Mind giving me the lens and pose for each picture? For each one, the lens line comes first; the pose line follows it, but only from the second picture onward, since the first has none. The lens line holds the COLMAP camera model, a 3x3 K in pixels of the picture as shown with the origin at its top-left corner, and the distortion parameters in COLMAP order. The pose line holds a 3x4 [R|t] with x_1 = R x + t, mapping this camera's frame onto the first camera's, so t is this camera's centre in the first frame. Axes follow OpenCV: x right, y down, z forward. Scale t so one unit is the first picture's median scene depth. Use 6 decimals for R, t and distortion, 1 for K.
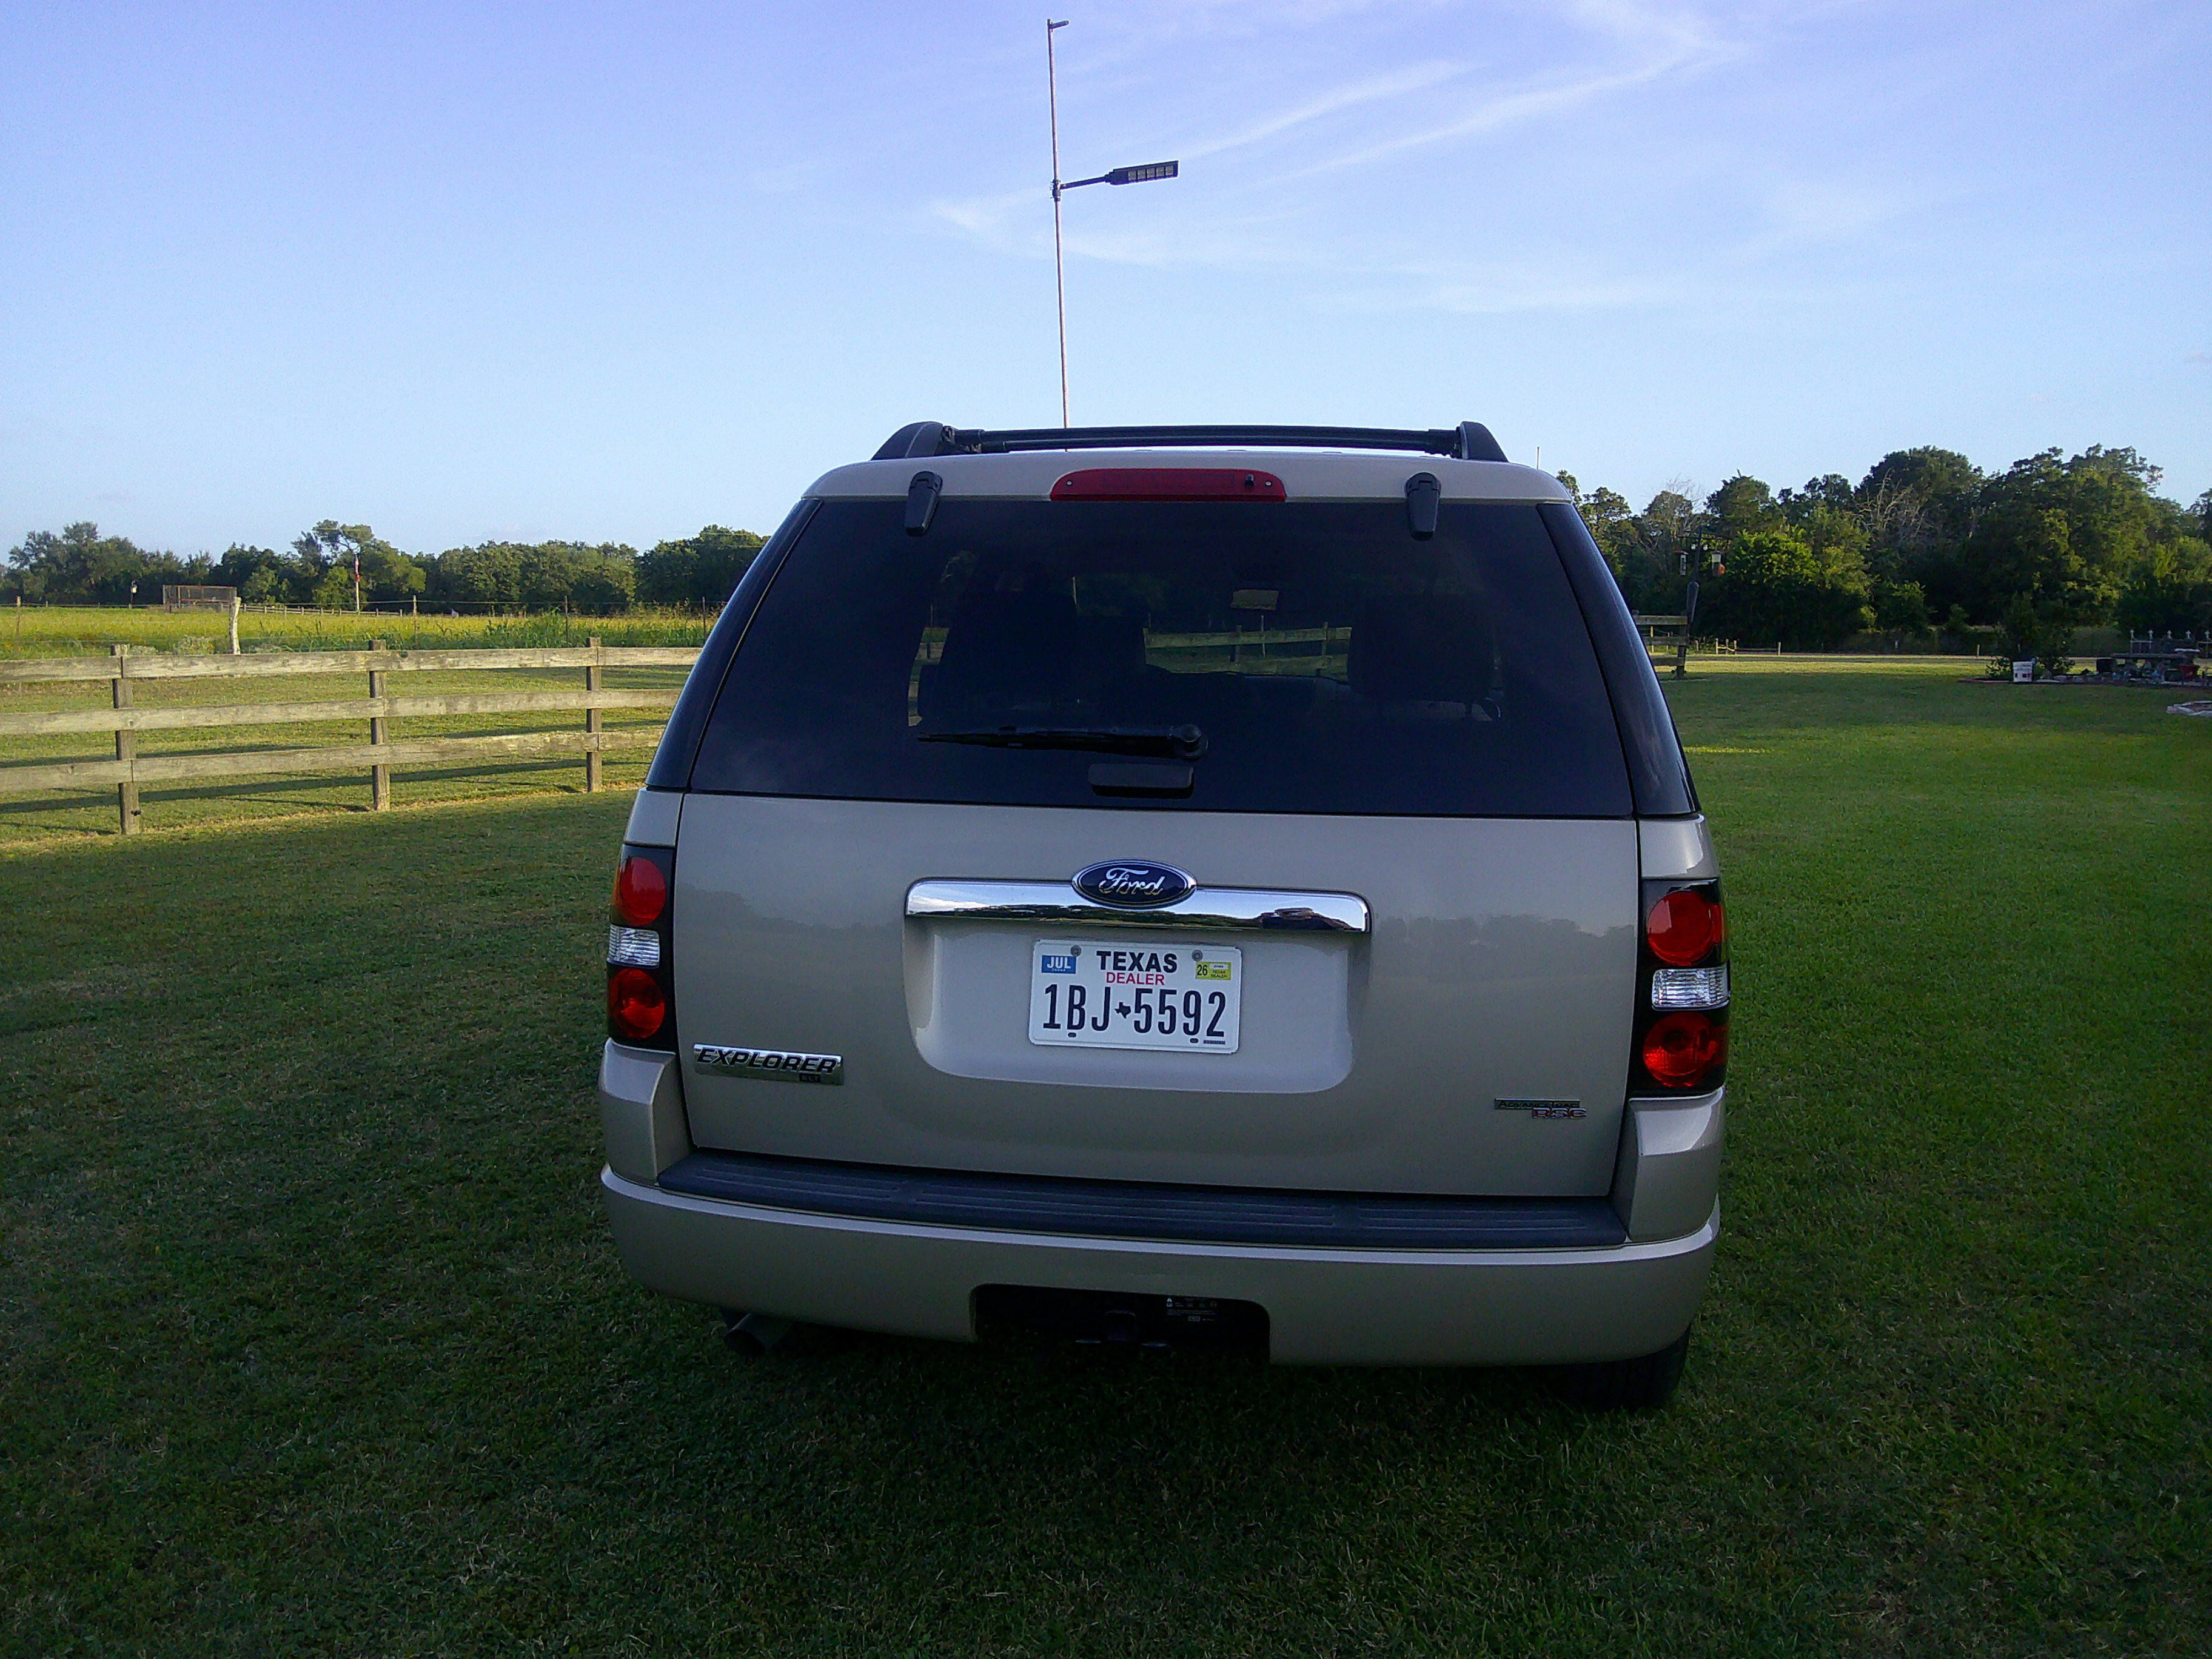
lens RADIAL K [[1830.1, 0, 1089.5], [0, 1830.1, 805.9], [0, 0, 1]] dist [0.029464, -0.093290]
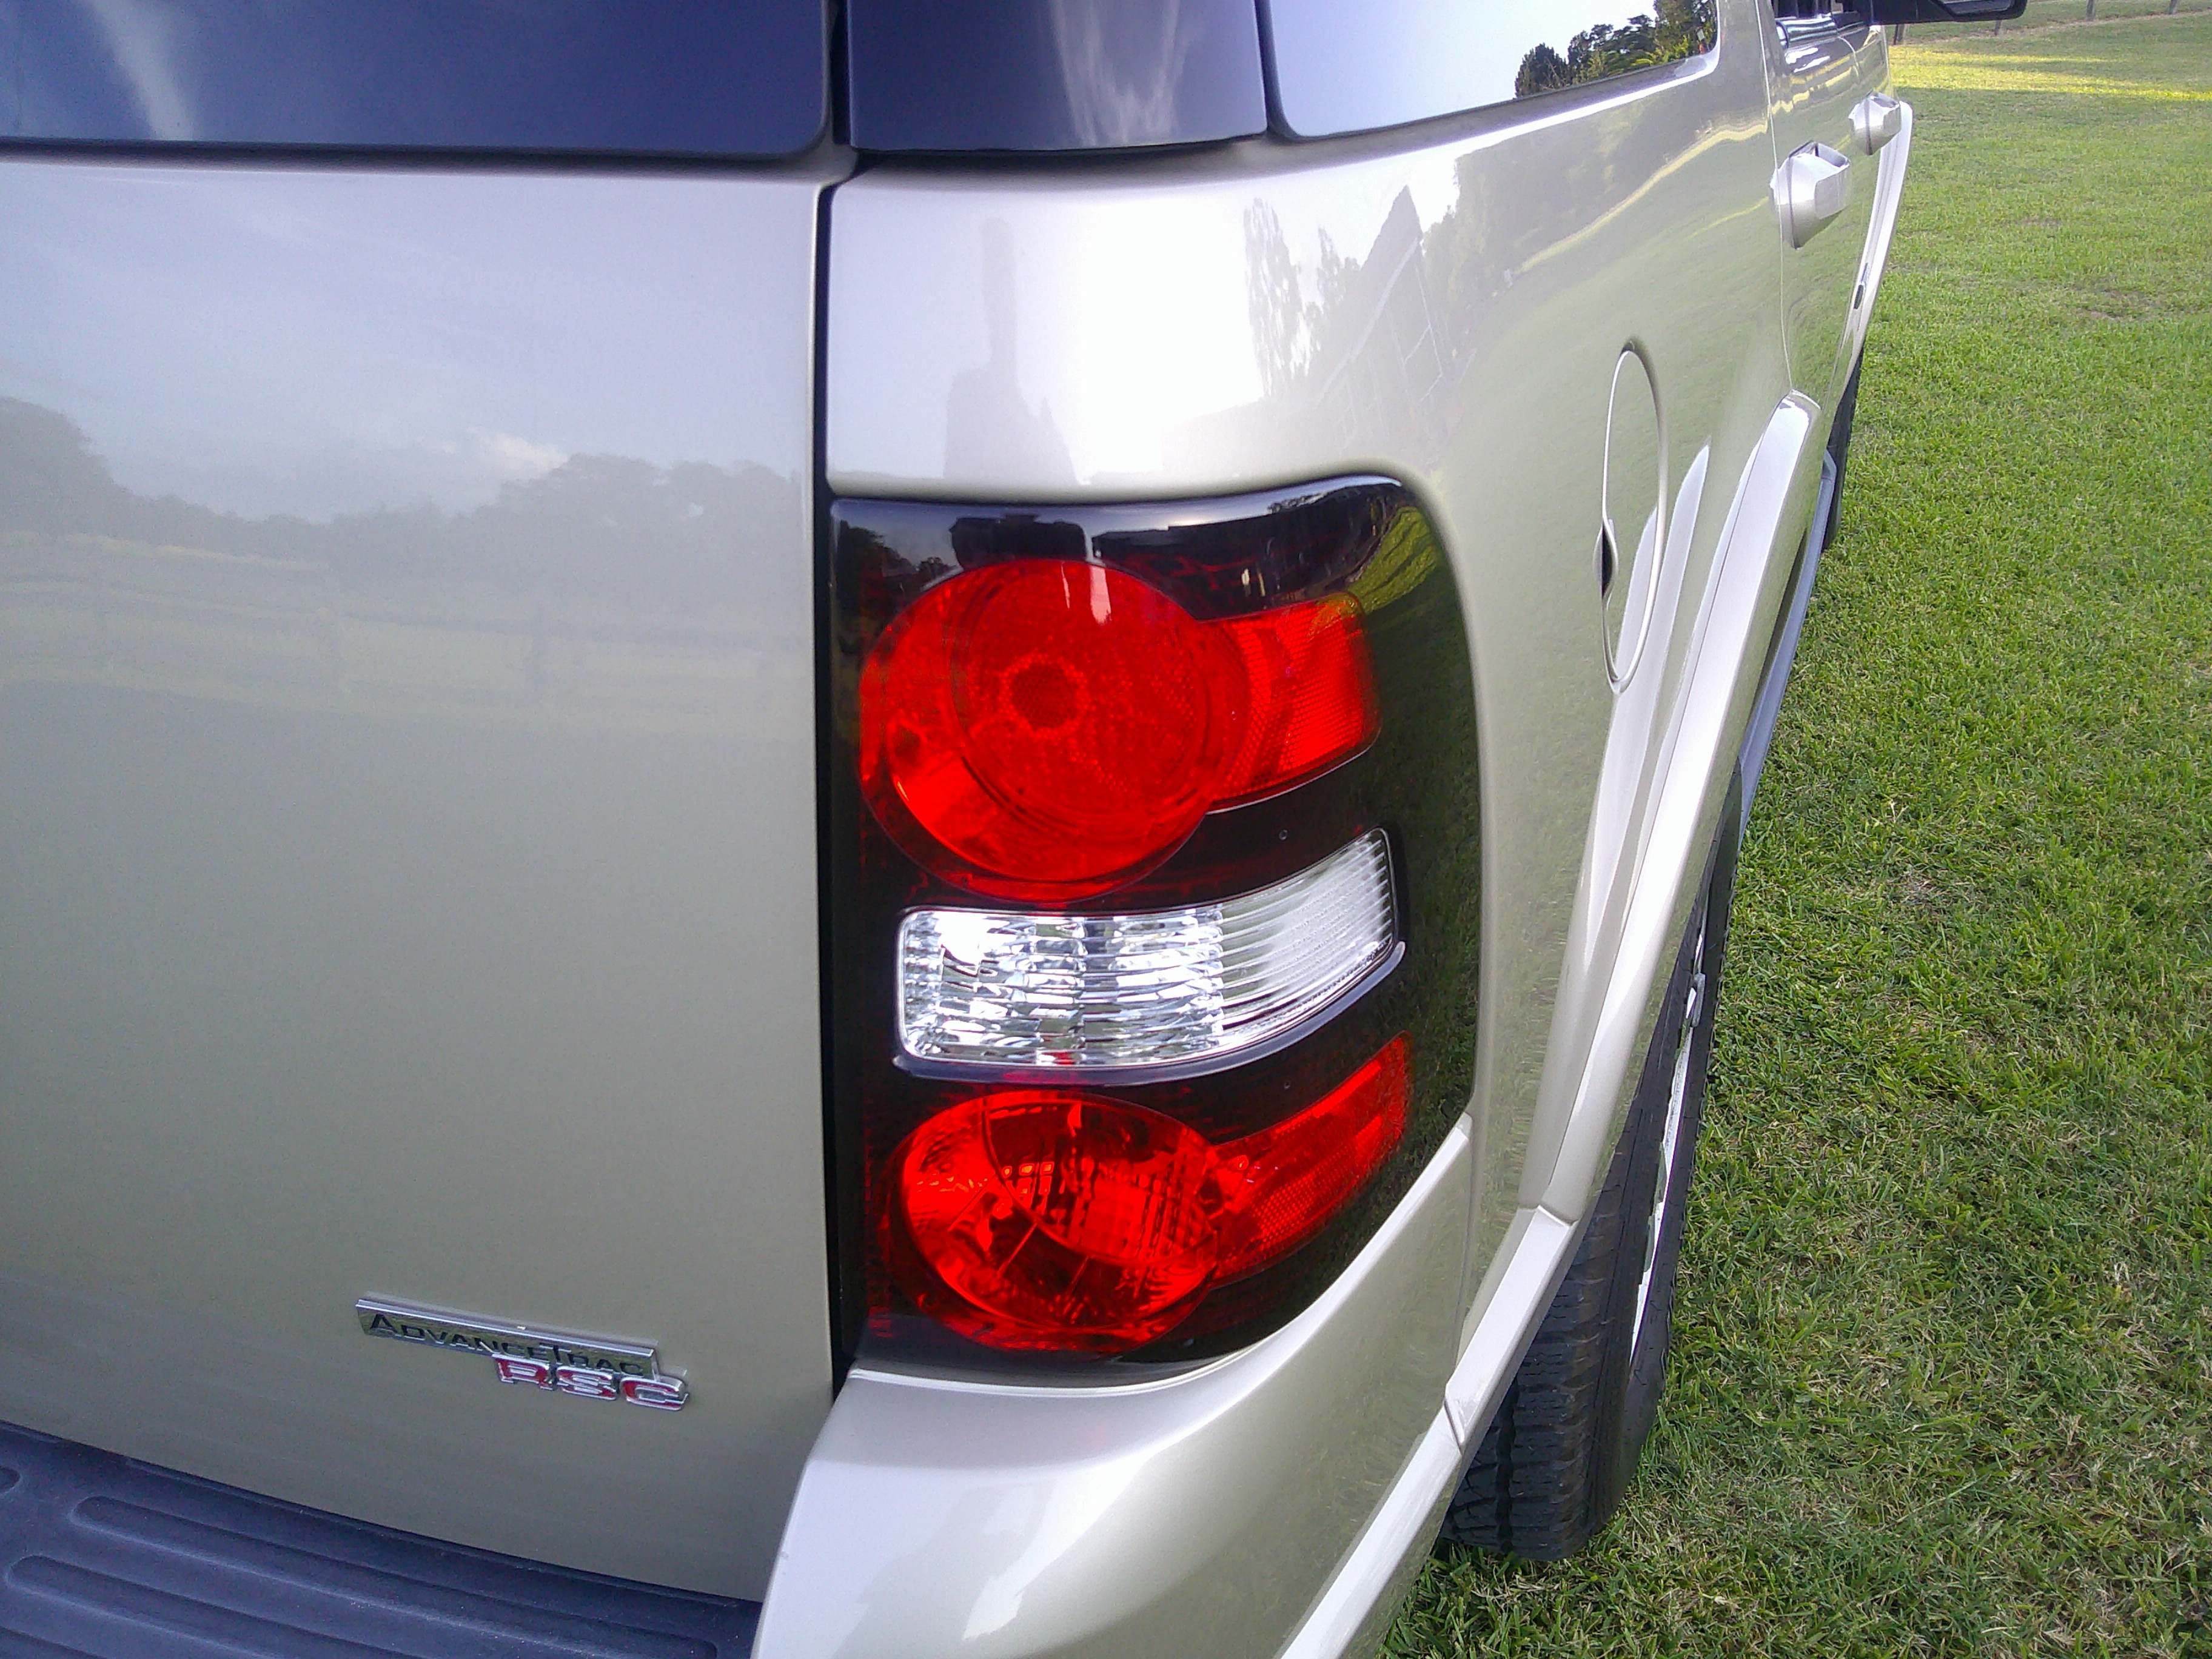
lens RADIAL K [[1830.1, 0, 1118.2], [0, 1830.1, 824.2], [0, 0, 1]] dist [0.029464, -0.093290]
pose [[0.973169, 0.083493, -0.214407, 0.364882], [-0.007313, 0.942593, 0.333865, 0.006795], [0.229974, -0.323339, 0.917913, 0.779748]]
